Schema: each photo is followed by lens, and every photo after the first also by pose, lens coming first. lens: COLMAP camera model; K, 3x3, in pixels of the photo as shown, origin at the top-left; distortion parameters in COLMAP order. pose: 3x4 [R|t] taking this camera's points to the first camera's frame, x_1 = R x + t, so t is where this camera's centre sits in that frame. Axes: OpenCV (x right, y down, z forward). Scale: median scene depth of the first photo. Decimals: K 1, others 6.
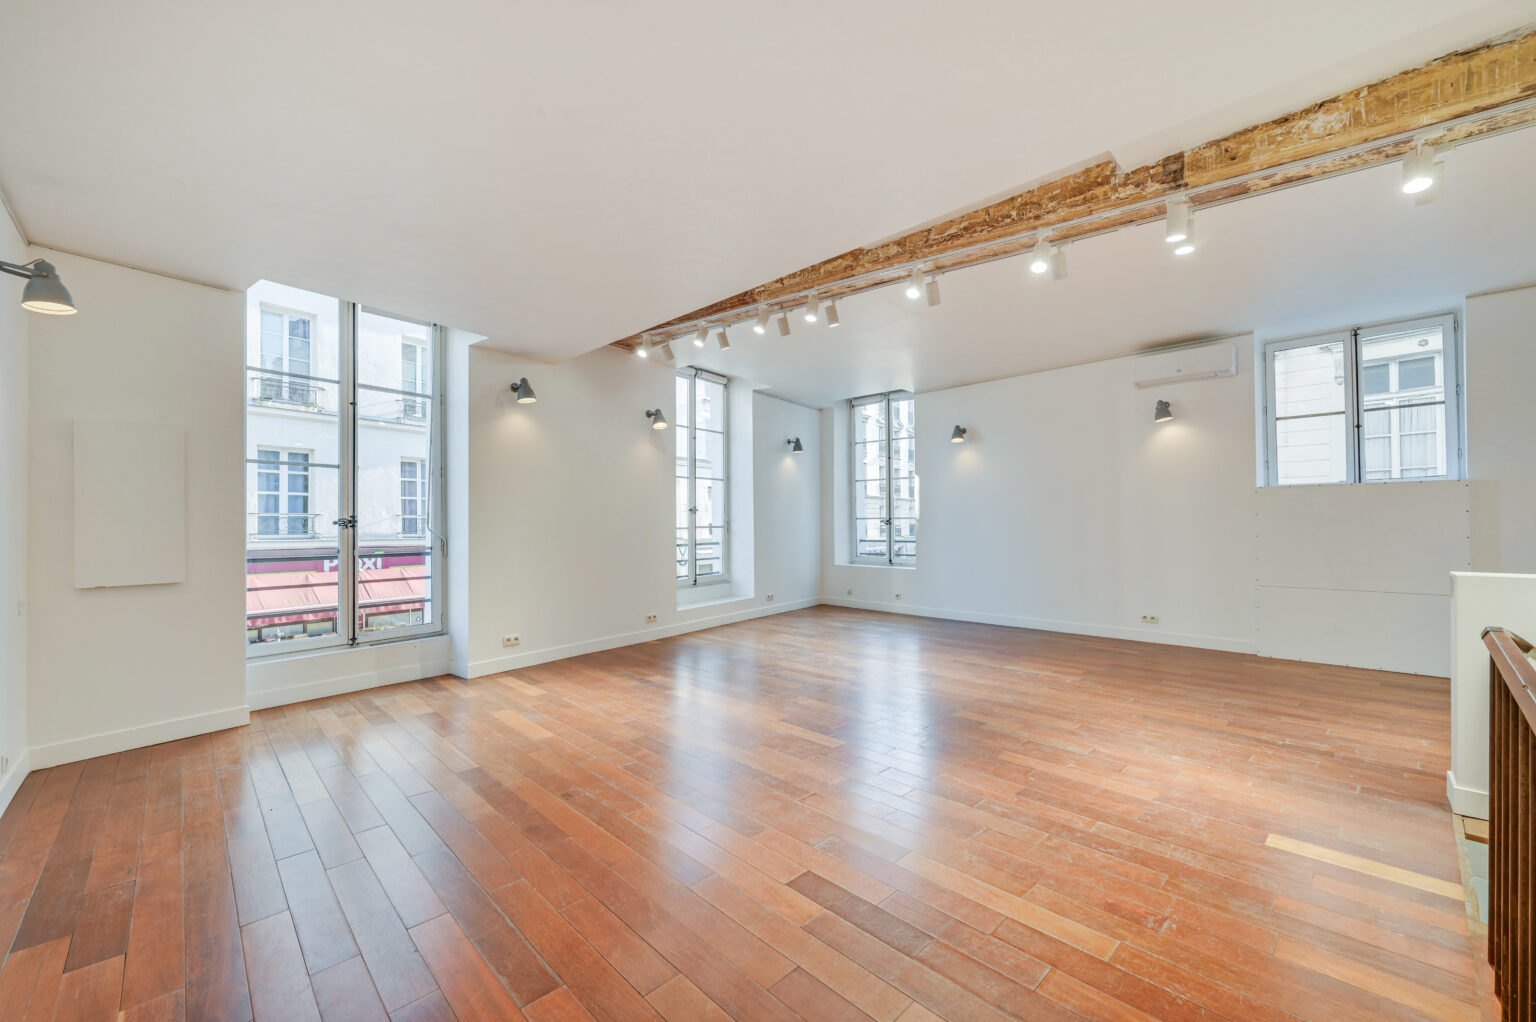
lens RADIAL K [[612.6, 0, 771.8], [0, 612.6, 514.8], [0, 0, 1]] dist [-0.000993, -0.000176]
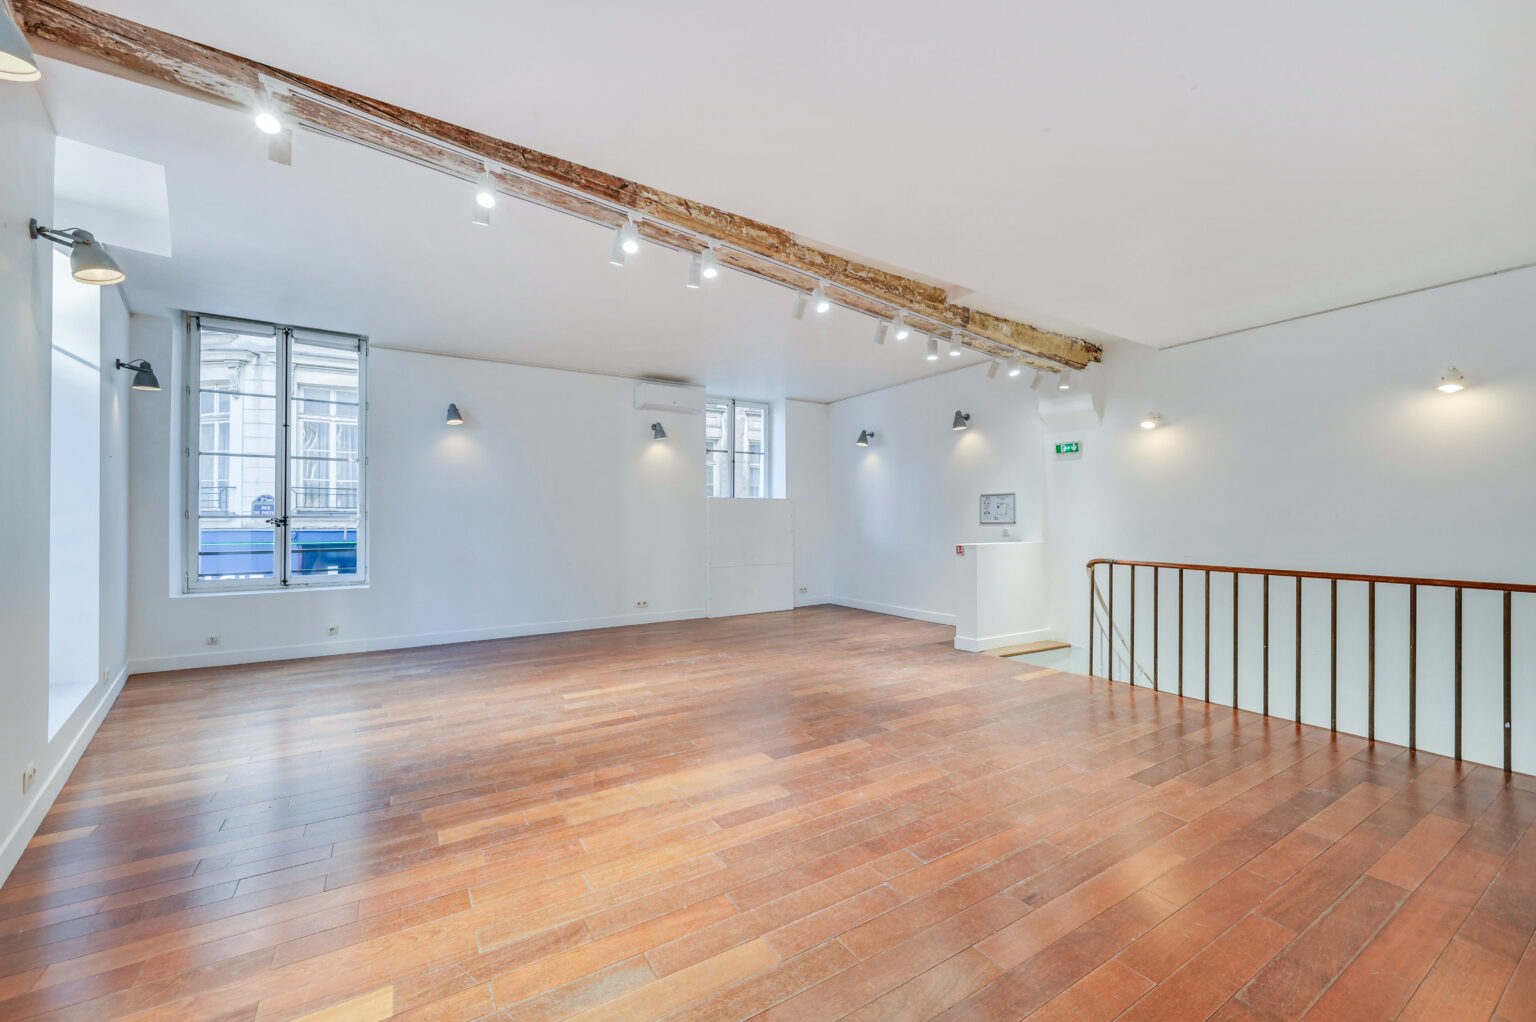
lens RADIAL K [[612.6, 0, 771.8], [0, 612.6, 514.8], [0, 0, 1]] dist [-0.000993, -0.000176]
pose [[0.210263, 0.013472, 0.977552, -0.696984], [-0.010557, 0.999878, -0.011509, 0.011945], [-0.977588, -0.007900, 0.210379, 0.719540]]
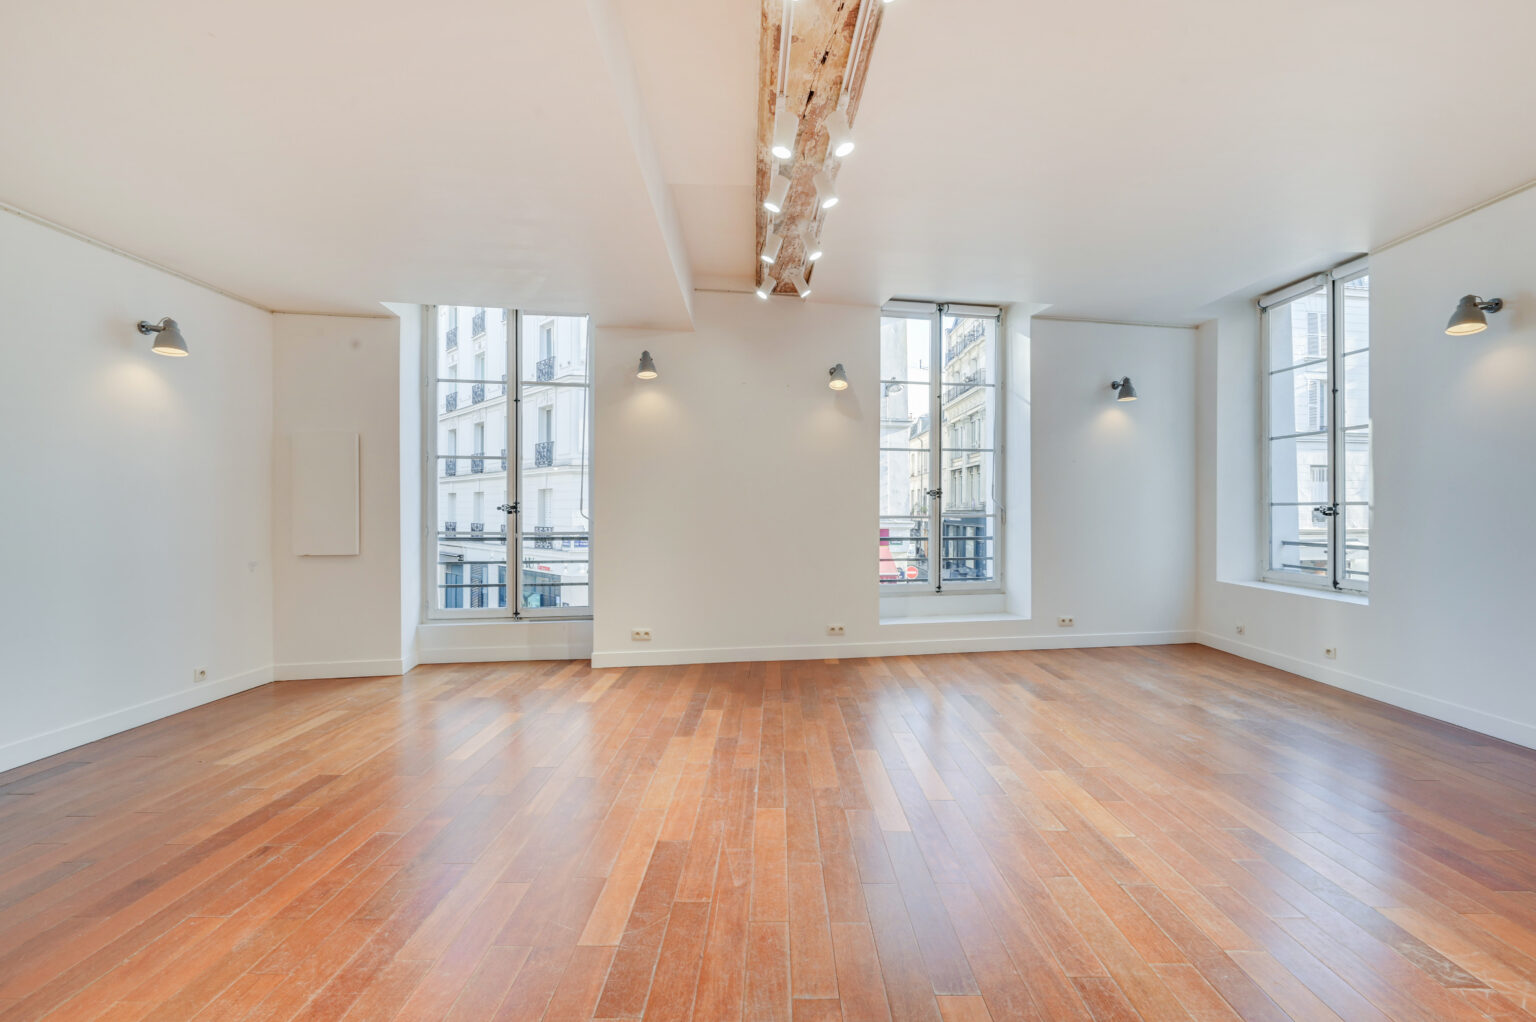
lens RADIAL K [[610.6, 0, 772.7], [0, 610.6, 507.4], [0, 0, 1]] dist [-0.000438, 0.000093]
pose [[0.714196, 0.004750, -0.699930, 0.441943], [0.004956, 0.999918, 0.011842, 0.000507], [0.699928, -0.011927, 0.714114, 0.566984]]
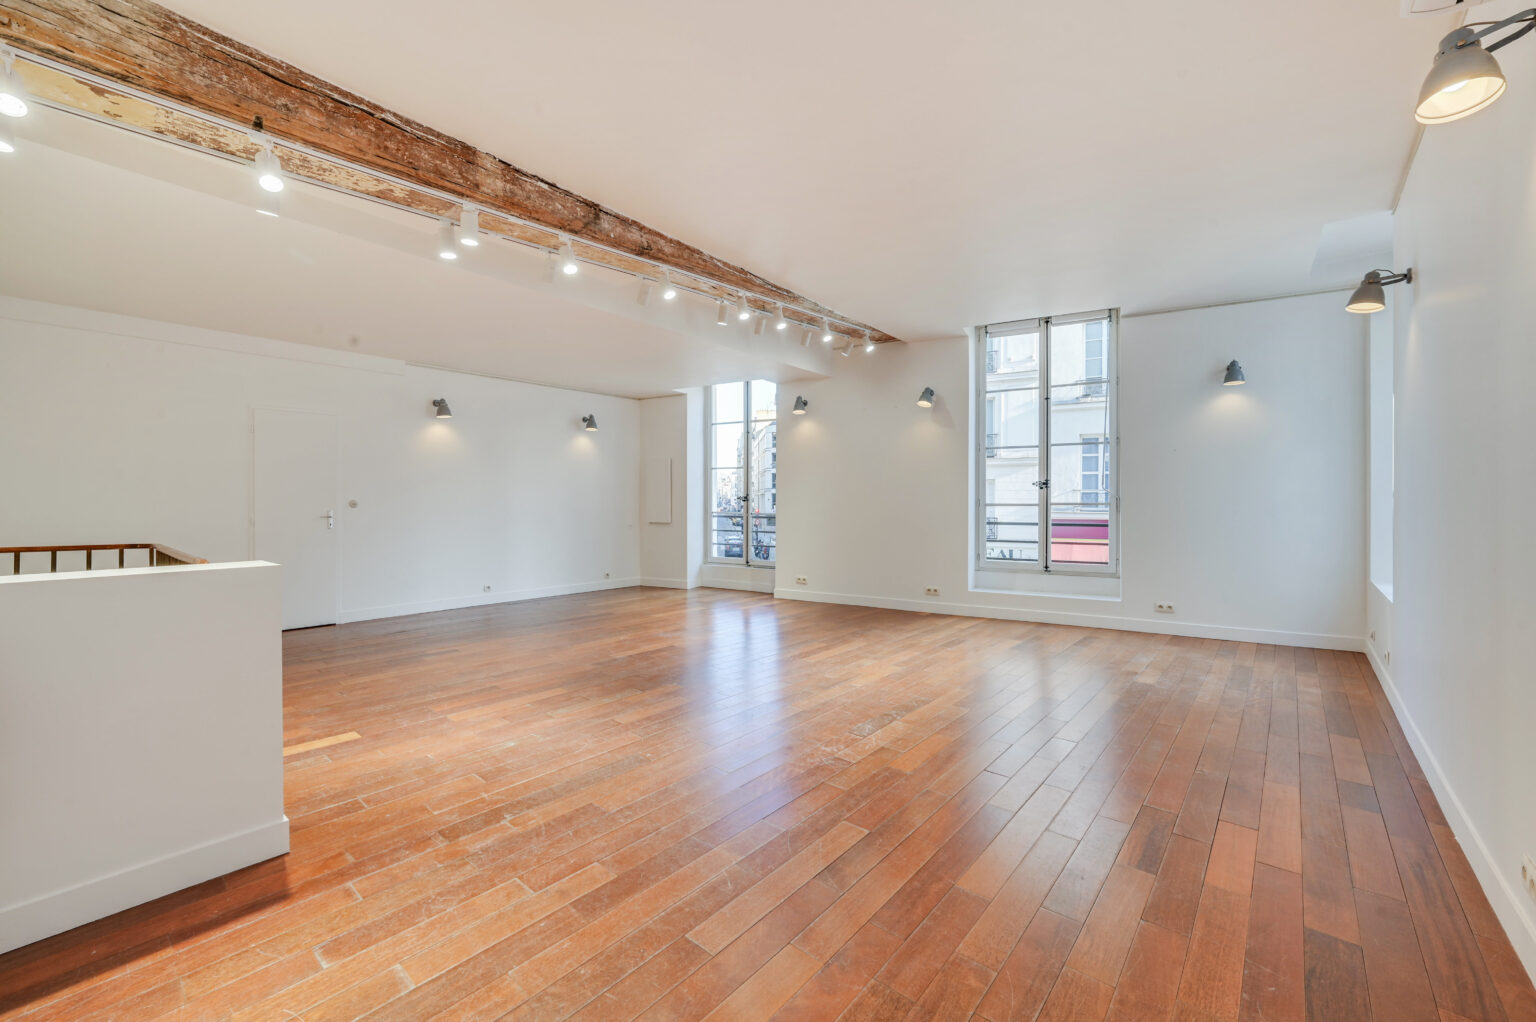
lens RADIAL K [[610.6, 0, 772.7], [0, 610.6, 507.4], [0, 0, 1]] dist [-0.000438, 0.000093]
pose [[0.099467, 0.016651, -0.994901, 1.182733], [0.014081, 0.999736, 0.018139, 0.007955], [0.994941, -0.015814, 0.099207, 0.944339]]
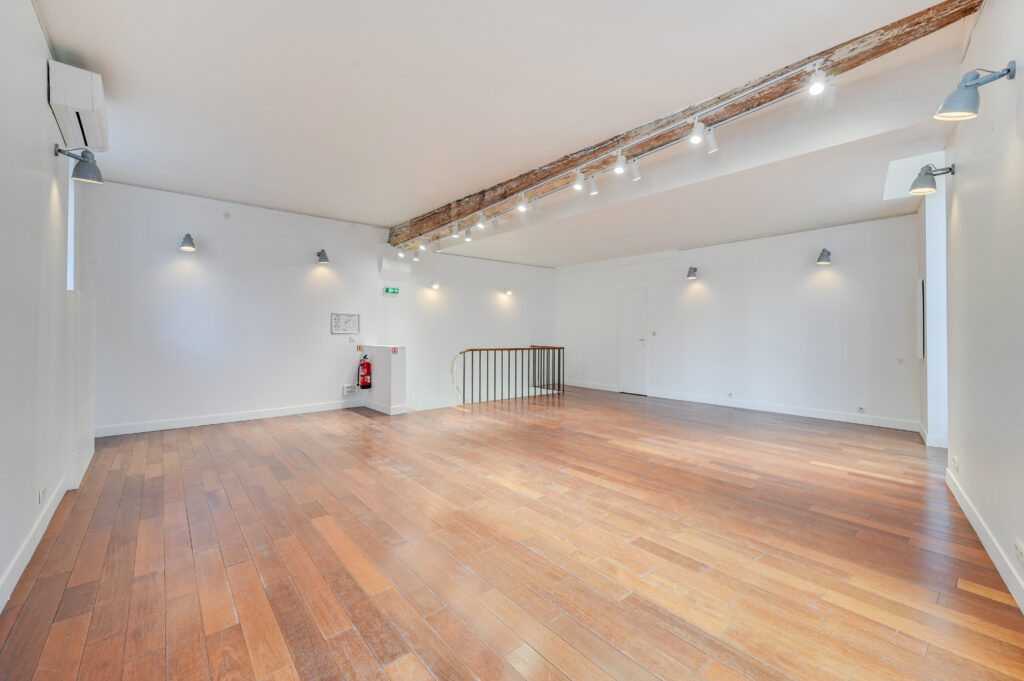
lens RADIAL K [[417.0, 0, 513.5], [0, 417.0, 334.1], [0, 0, 1]] dist [-0.000845, -0.000031]
pose [[-0.998023, 0.005676, 0.062601, 0.192405], [0.005007, 0.999929, -0.010838, 0.030630], [-0.062658, -0.010504, -0.997980, 1.947297]]
